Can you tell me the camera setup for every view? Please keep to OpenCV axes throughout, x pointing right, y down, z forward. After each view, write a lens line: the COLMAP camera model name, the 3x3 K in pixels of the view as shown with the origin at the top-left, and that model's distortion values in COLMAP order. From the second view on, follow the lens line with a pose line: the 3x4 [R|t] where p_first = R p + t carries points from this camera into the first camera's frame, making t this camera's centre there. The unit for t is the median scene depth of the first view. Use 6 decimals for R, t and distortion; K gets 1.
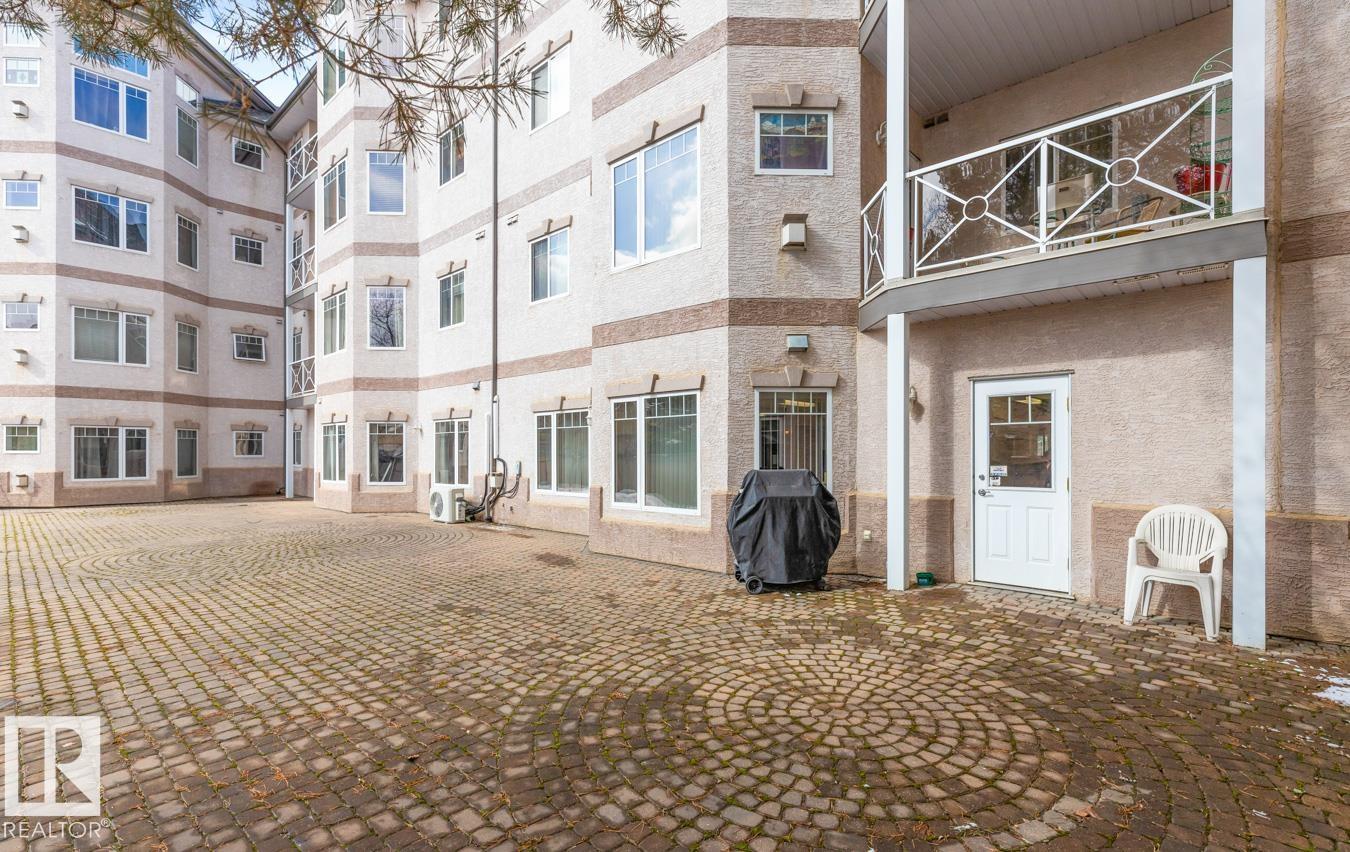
lens RADIAL K [[615.4, 0, 685.9], [0, 615.4, 452.6], [0, 0, 1]] dist [0.002973, 0.000211]
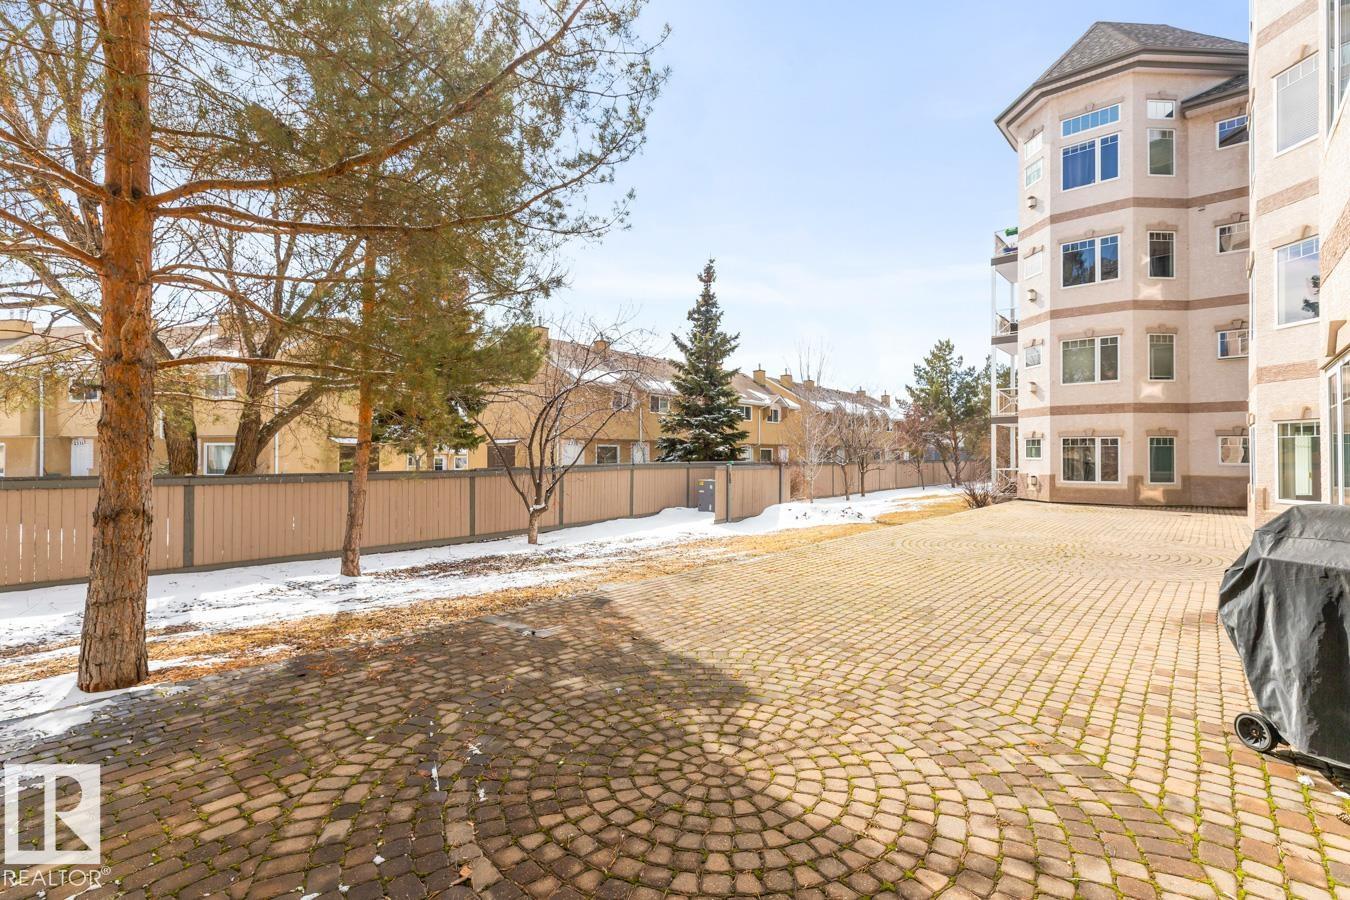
lens RADIAL K [[624.1, 0, 675.9], [0, 624.1, 451.7], [0, 0, 1]] dist [0.005450, 0.000325]
pose [[0.008317, -0.006774, -0.999942, 0.252053], [-0.003714, 0.999970, -0.006805, -0.003534], [0.999959, 0.003771, 0.008292, 0.209582]]
